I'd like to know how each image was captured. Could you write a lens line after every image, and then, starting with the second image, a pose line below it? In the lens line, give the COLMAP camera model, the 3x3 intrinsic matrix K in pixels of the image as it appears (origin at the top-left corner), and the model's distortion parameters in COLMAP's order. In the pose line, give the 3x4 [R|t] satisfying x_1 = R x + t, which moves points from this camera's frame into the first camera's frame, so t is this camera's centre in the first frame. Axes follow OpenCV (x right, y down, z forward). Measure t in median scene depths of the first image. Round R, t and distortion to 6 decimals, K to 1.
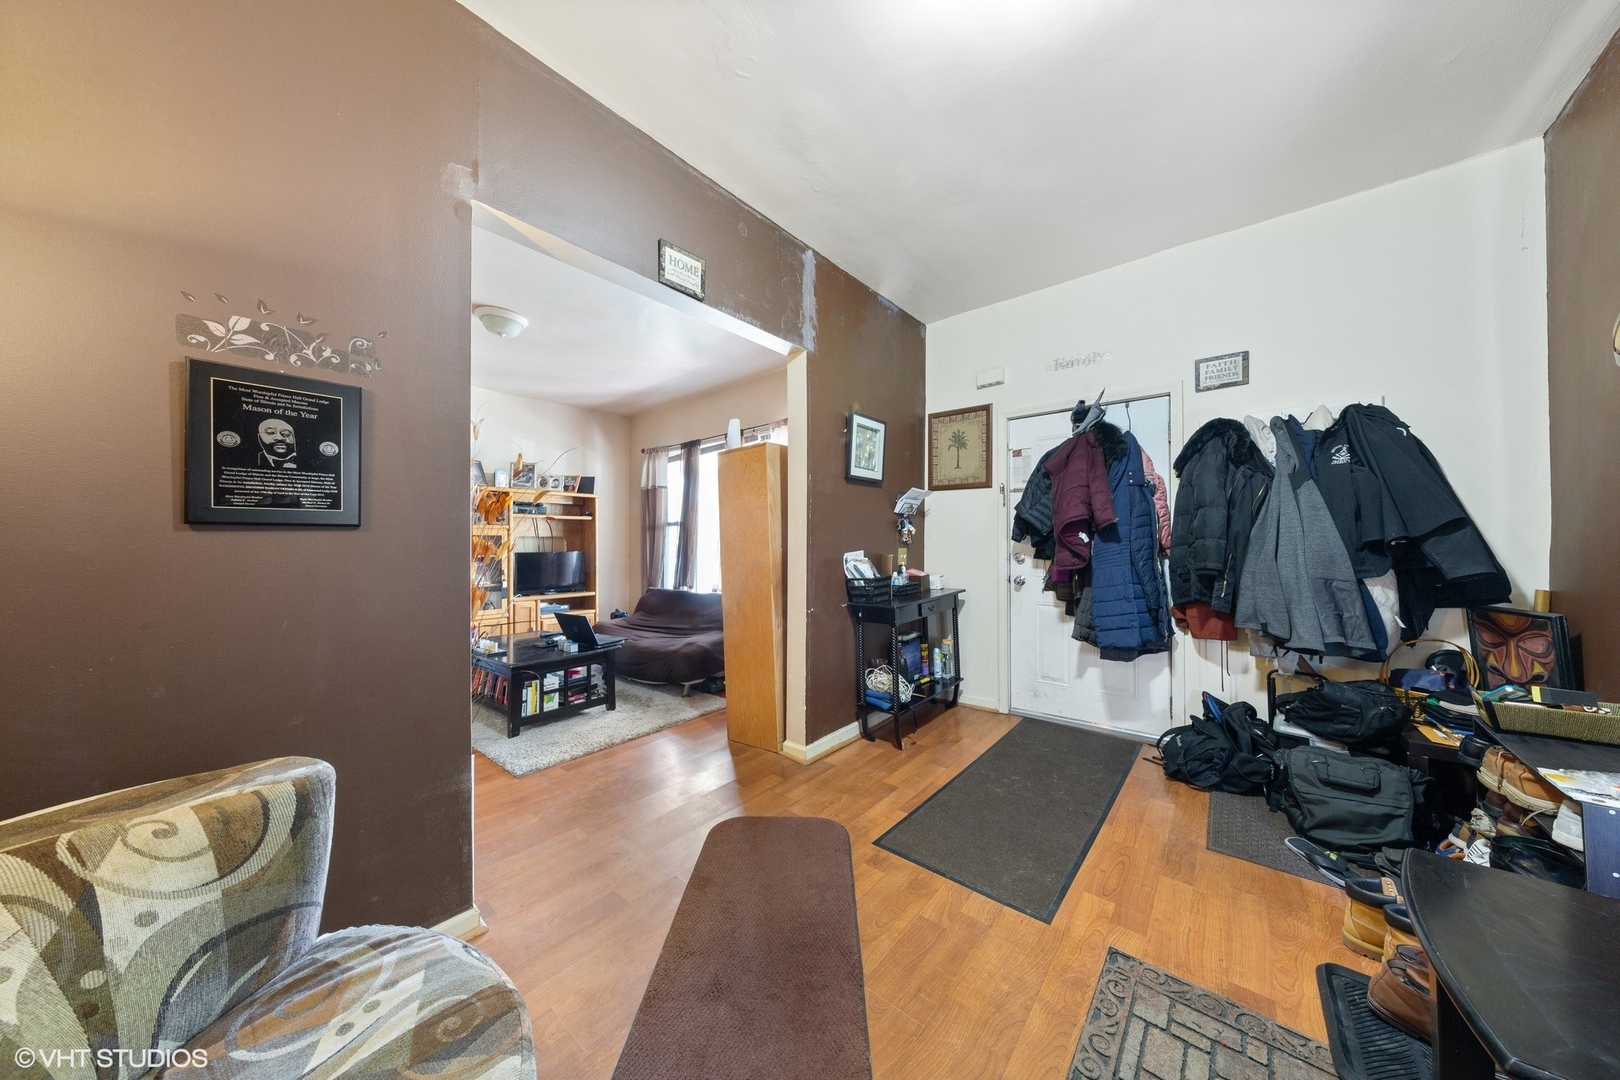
lens RADIAL K [[511.7, 0, 818.4], [0, 511.7, 537.9], [0, 0, 1]] dist [0.004543, -0.000667]
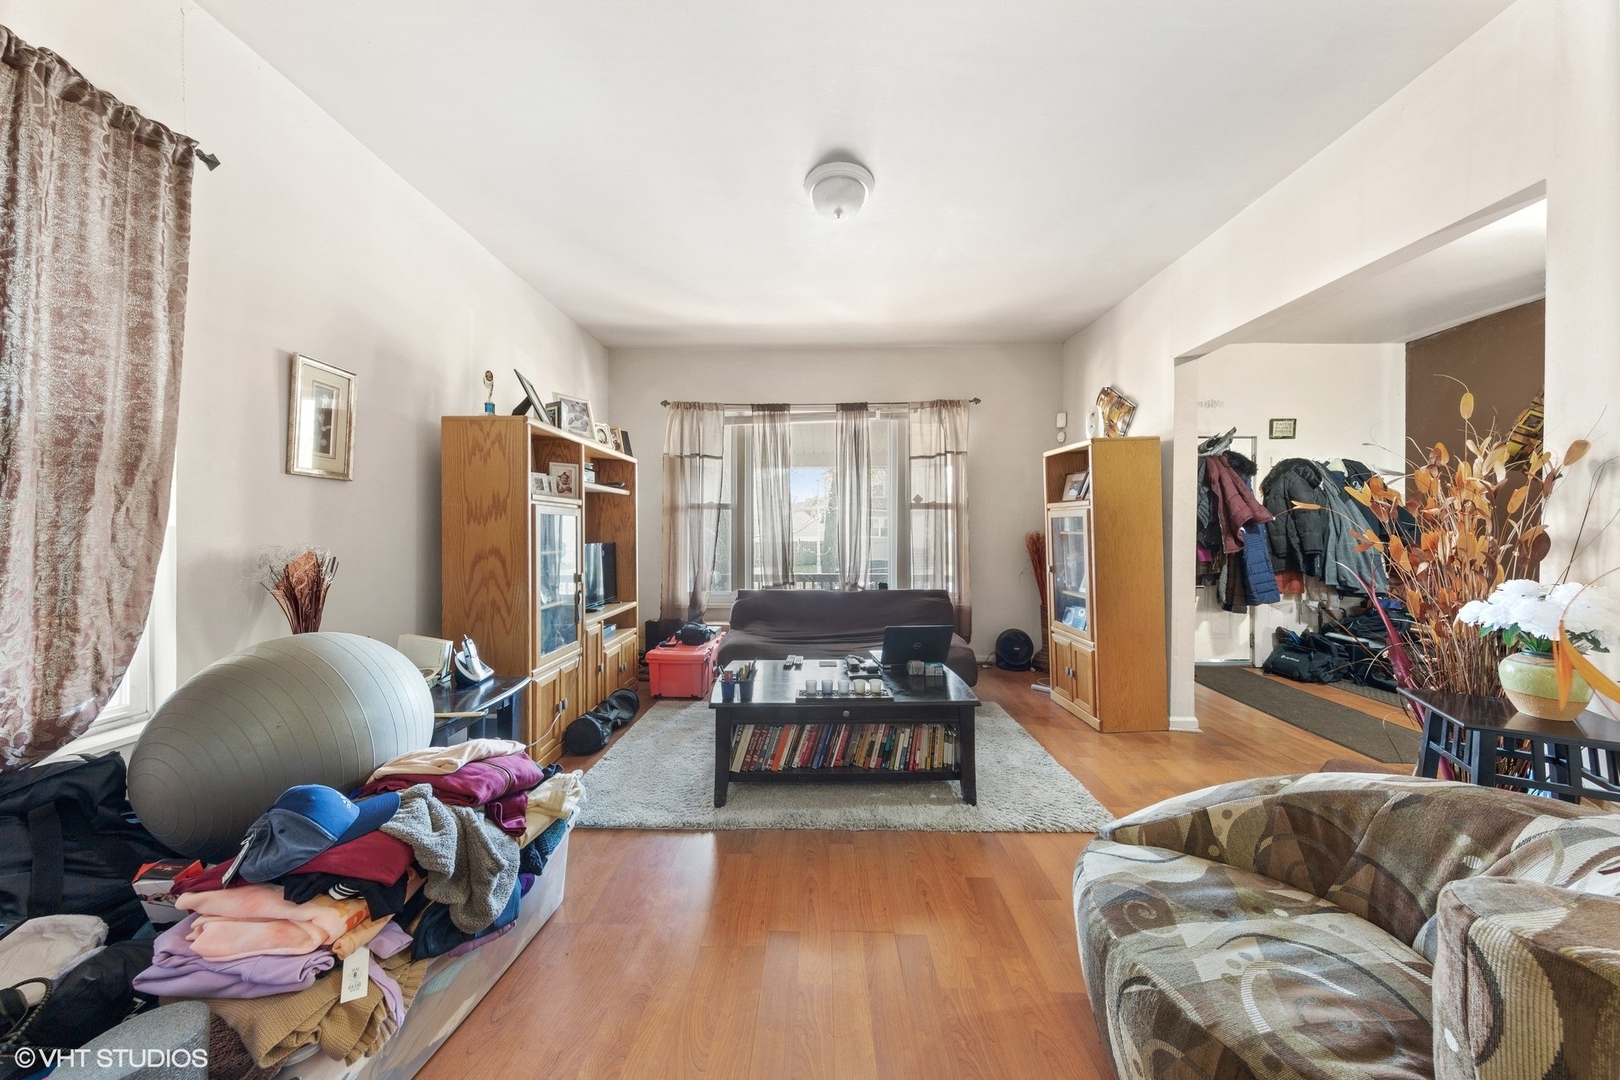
lens RADIAL K [[511.7, 0, 817.3], [0, 511.7, 529.3], [0, 0, 1]] dist [0.004543, -0.000667]
pose [[0.775937, 0.008006, 0.630759, -1.338231], [-0.013618, 0.999899, 0.004061, 0.007781], [-0.630663, -0.011741, 0.775968, 0.644782]]
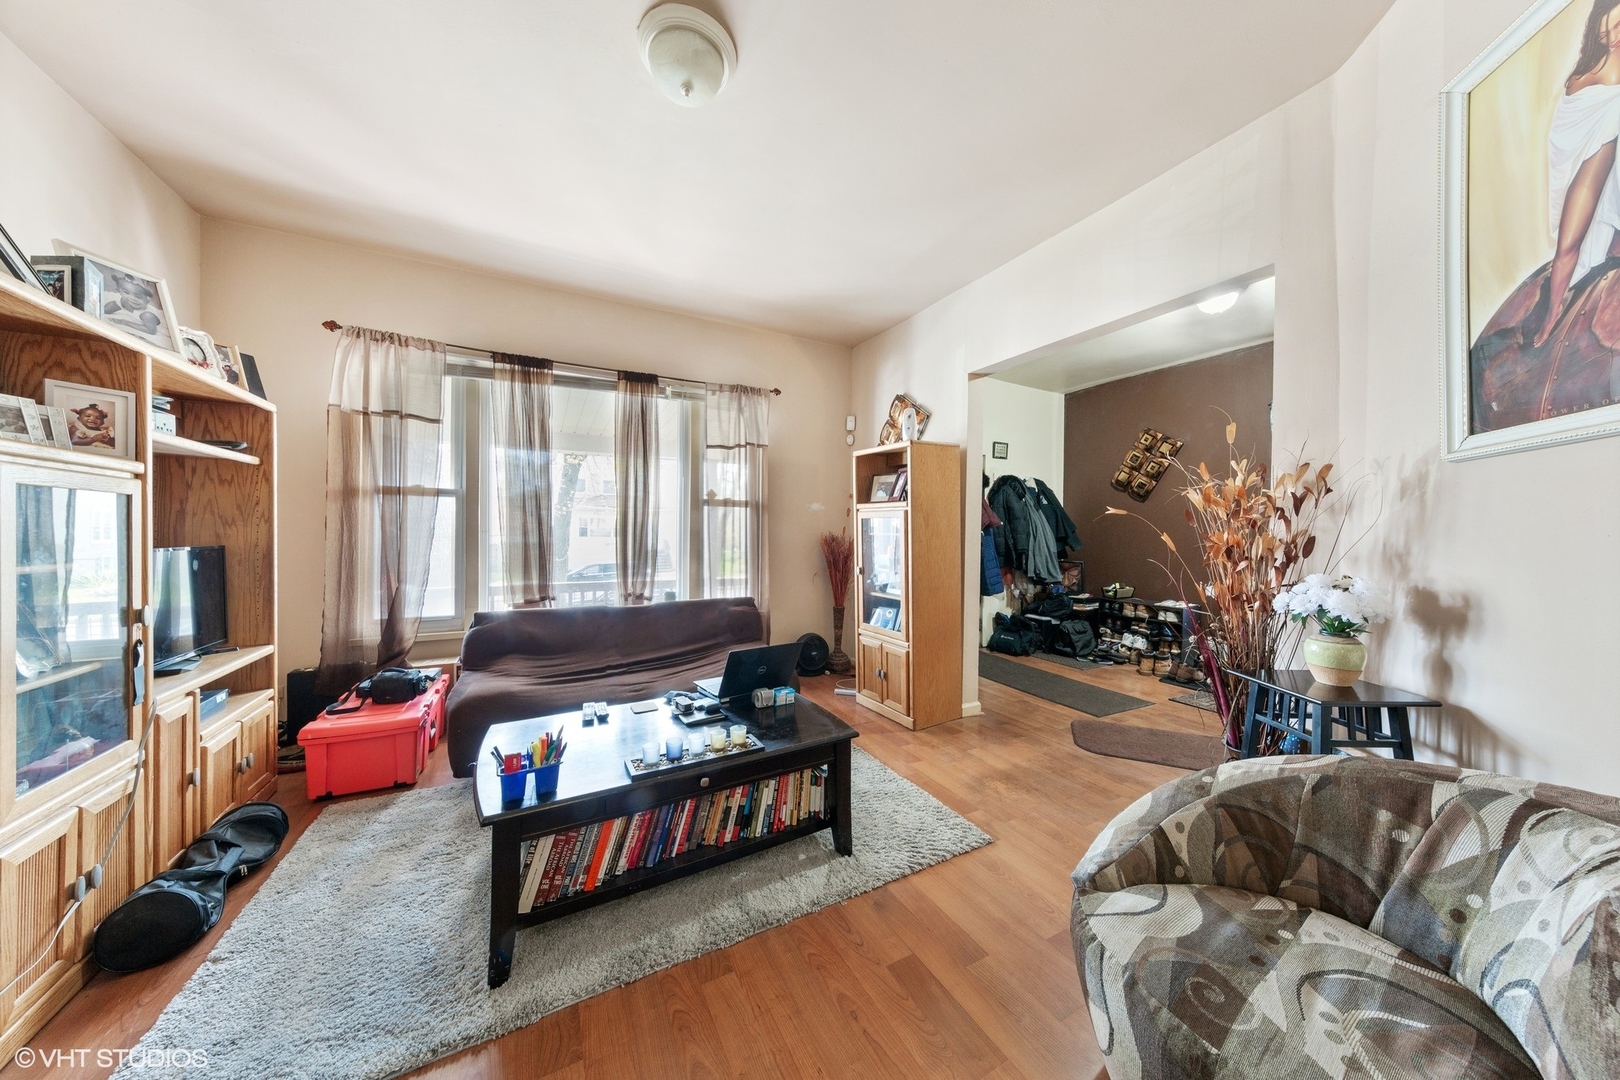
lens RADIAL K [[511.7, 0, 809.3], [0, 511.7, 534.8], [0, 0, 1]] dist [0.004543, -0.000667]
pose [[0.374792, 0.005857, 0.927091, -1.291129], [-0.023798, 0.999711, 0.003305, 0.014502], [-0.926804, -0.023301, 0.374823, 0.906231]]
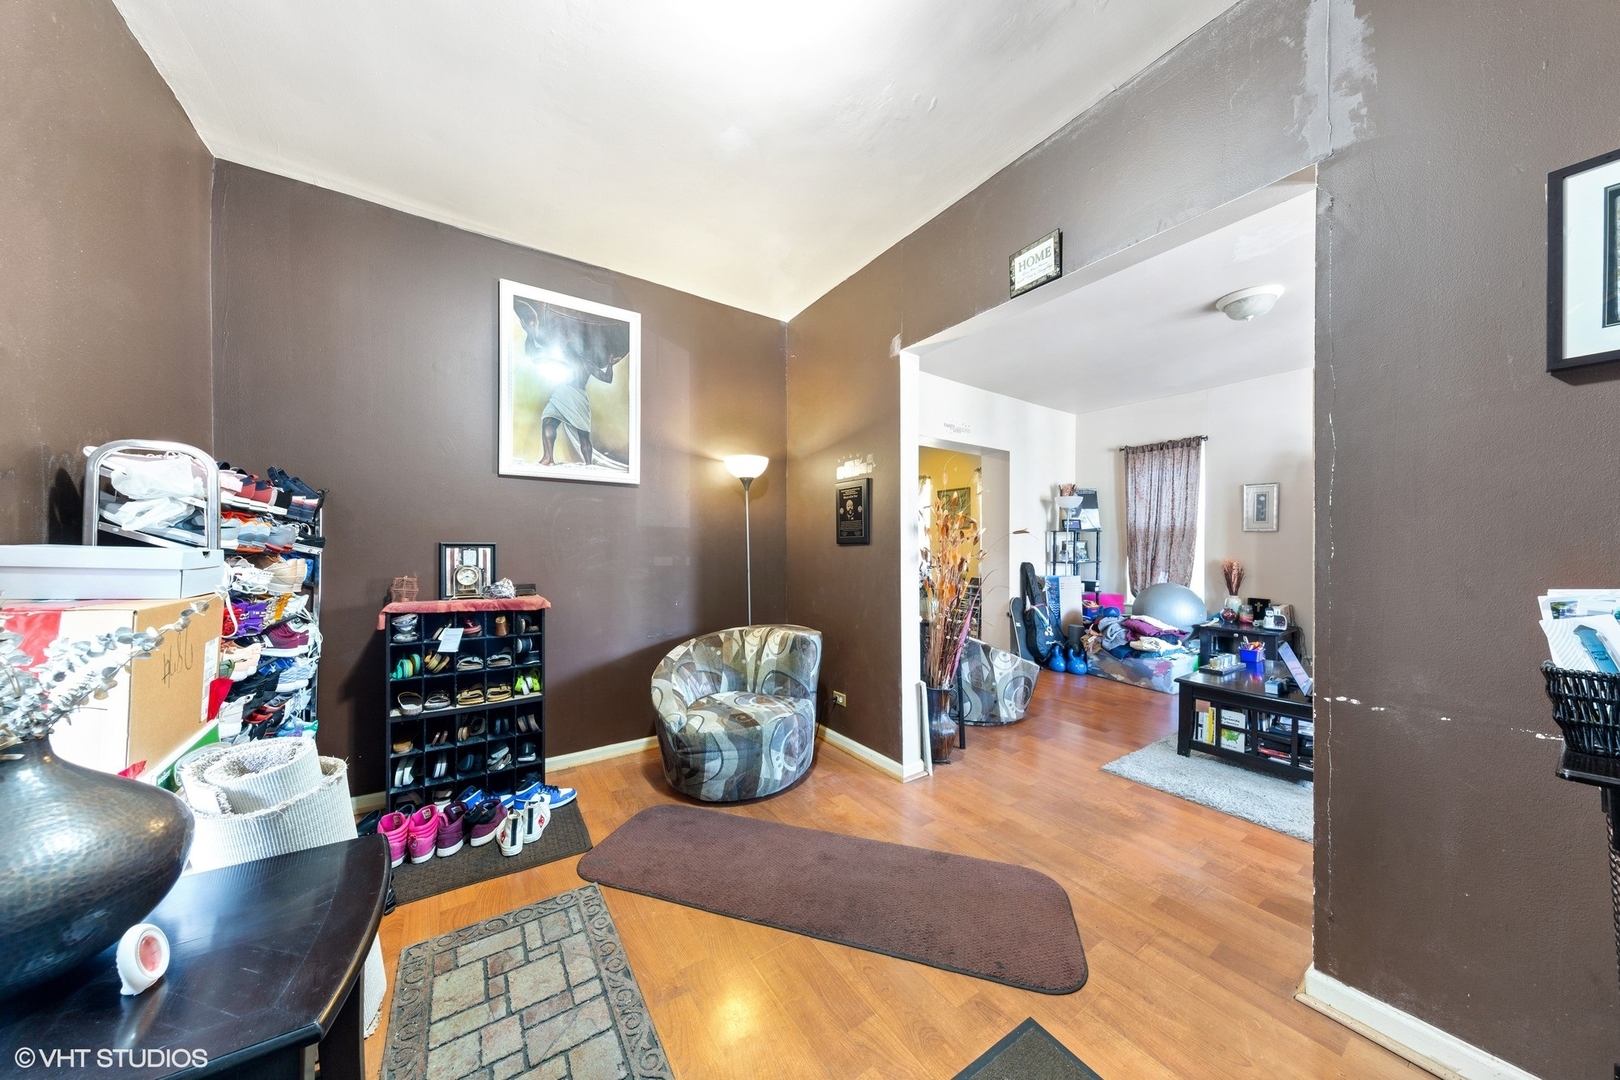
lens RADIAL K [[511.7, 0, 795.7], [0, 511.7, 547.9], [0, 0, 1]] dist [0.004543, -0.000667]
pose [[-0.307375, -0.004774, -0.951577, 0.587474], [0.002615, 0.999979, -0.005861, 0.004595], [0.951585, -0.004290, -0.307356, 0.662611]]
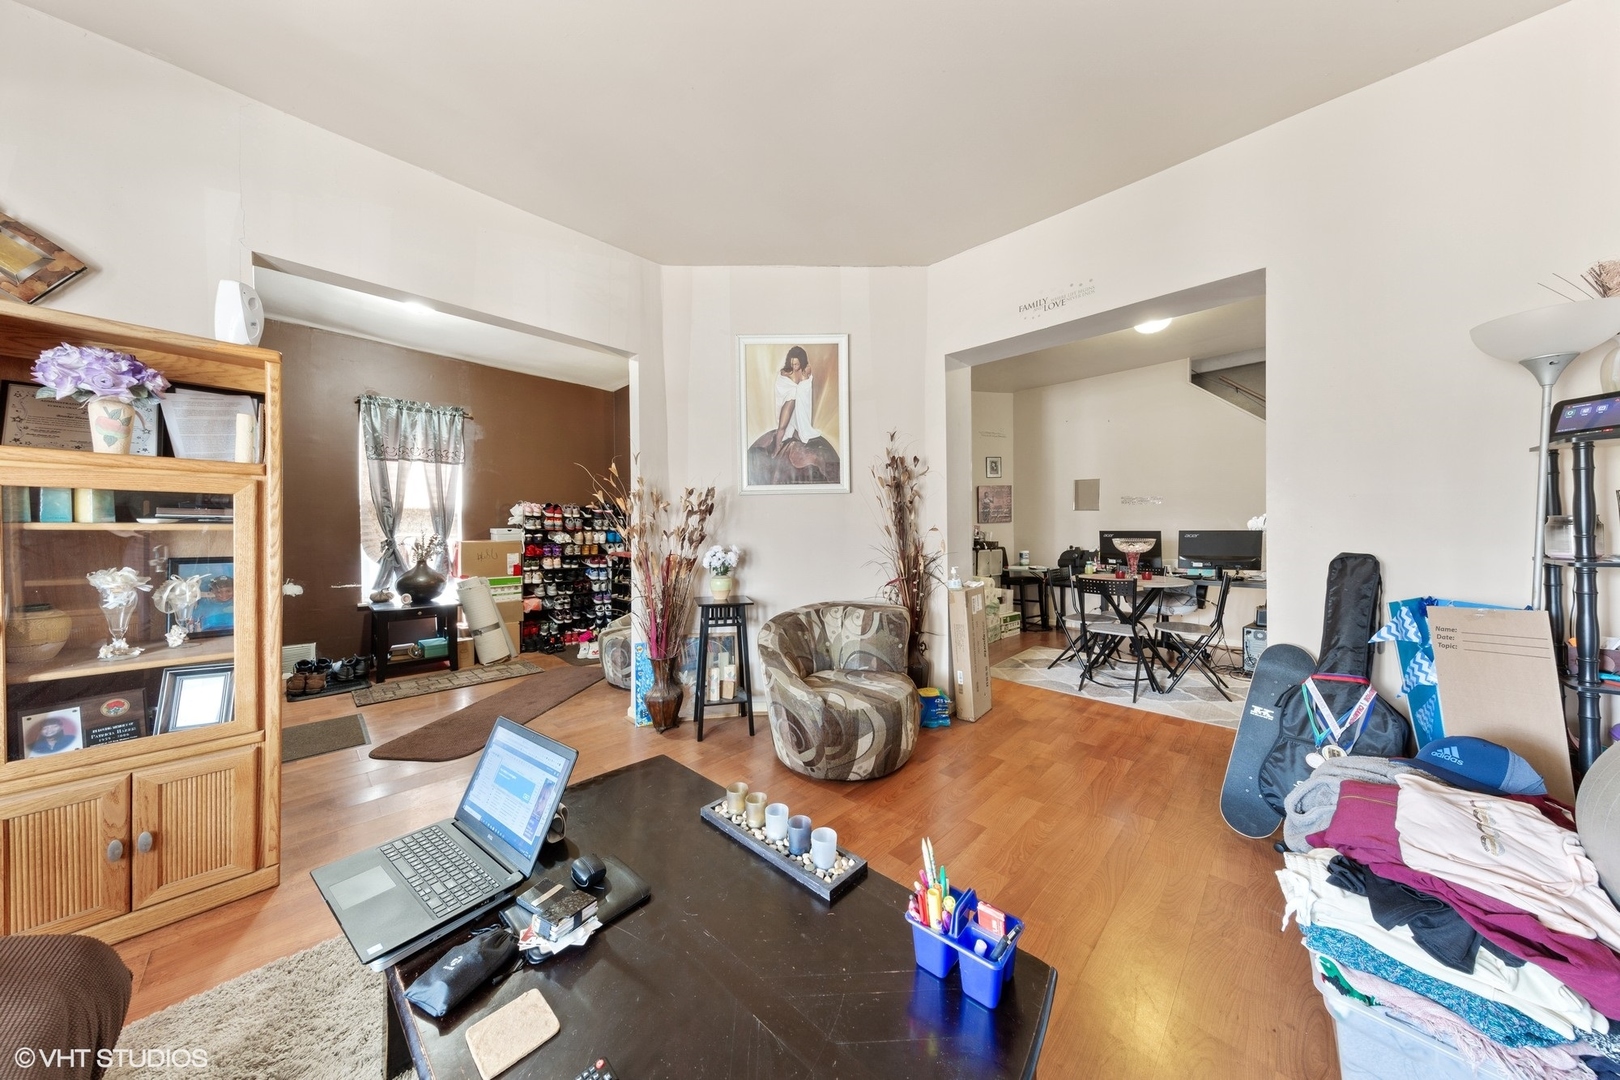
lens RADIAL K [[511.7, 0, 802.8], [0, 511.7, 529.2], [0, 0, 1]] dist [0.004543, -0.000667]
pose [[-0.995520, 0.005158, 0.094407, -0.869969], [0.004076, 0.999924, -0.011644, 0.024720], [-0.094460, -0.011207, -0.995466, 1.649867]]
